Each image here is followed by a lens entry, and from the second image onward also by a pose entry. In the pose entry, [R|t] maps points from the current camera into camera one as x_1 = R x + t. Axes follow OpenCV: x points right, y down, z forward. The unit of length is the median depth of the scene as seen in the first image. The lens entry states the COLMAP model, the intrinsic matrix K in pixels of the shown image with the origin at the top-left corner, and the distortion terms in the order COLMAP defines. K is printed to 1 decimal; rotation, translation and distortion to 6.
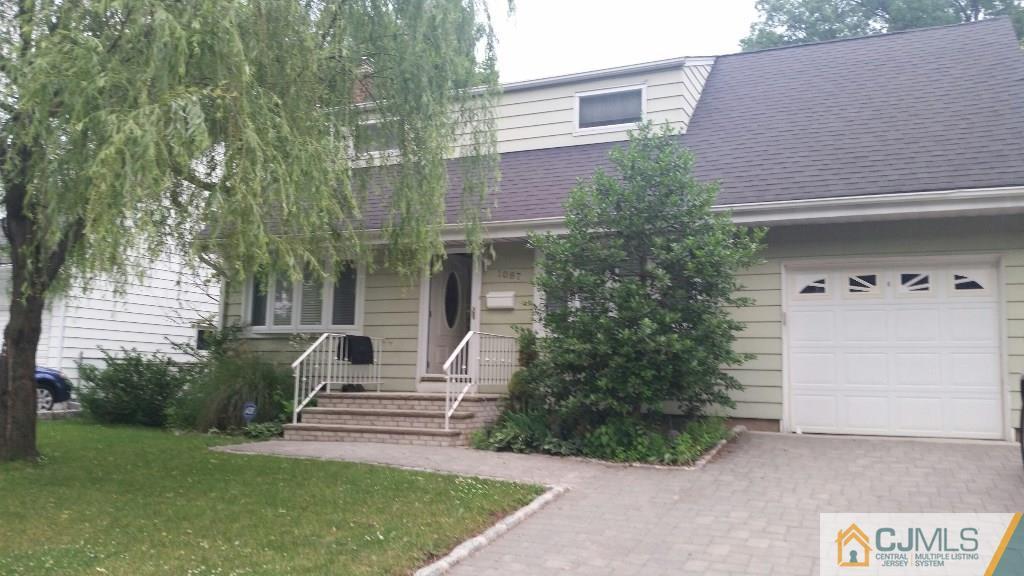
lens RADIAL K [[836.5, 0, 512.0], [0, 836.5, 288.0], [0, 0, 1]] dist [0.046406, -0.005957]
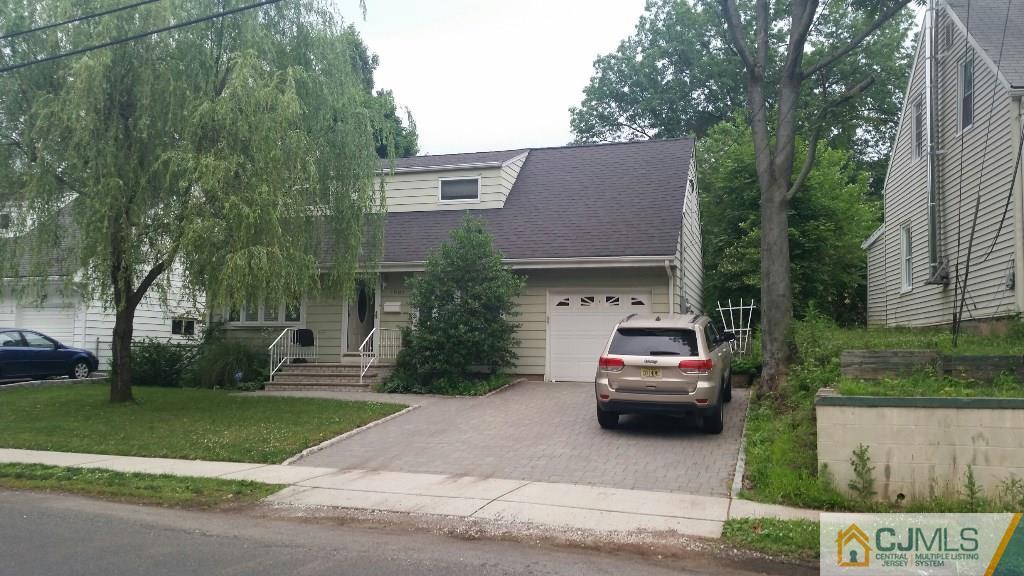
lens RADIAL K [[836.5, 0, 512.0], [0, 836.5, 288.0], [0, 0, 1]] dist [0.046406, -0.005957]
pose [[0.993419, -0.001734, 0.114523, 0.035873], [-0.002329, 0.999373, 0.035337, -0.093049], [-0.114513, -0.035371, 0.992792, -0.763695]]
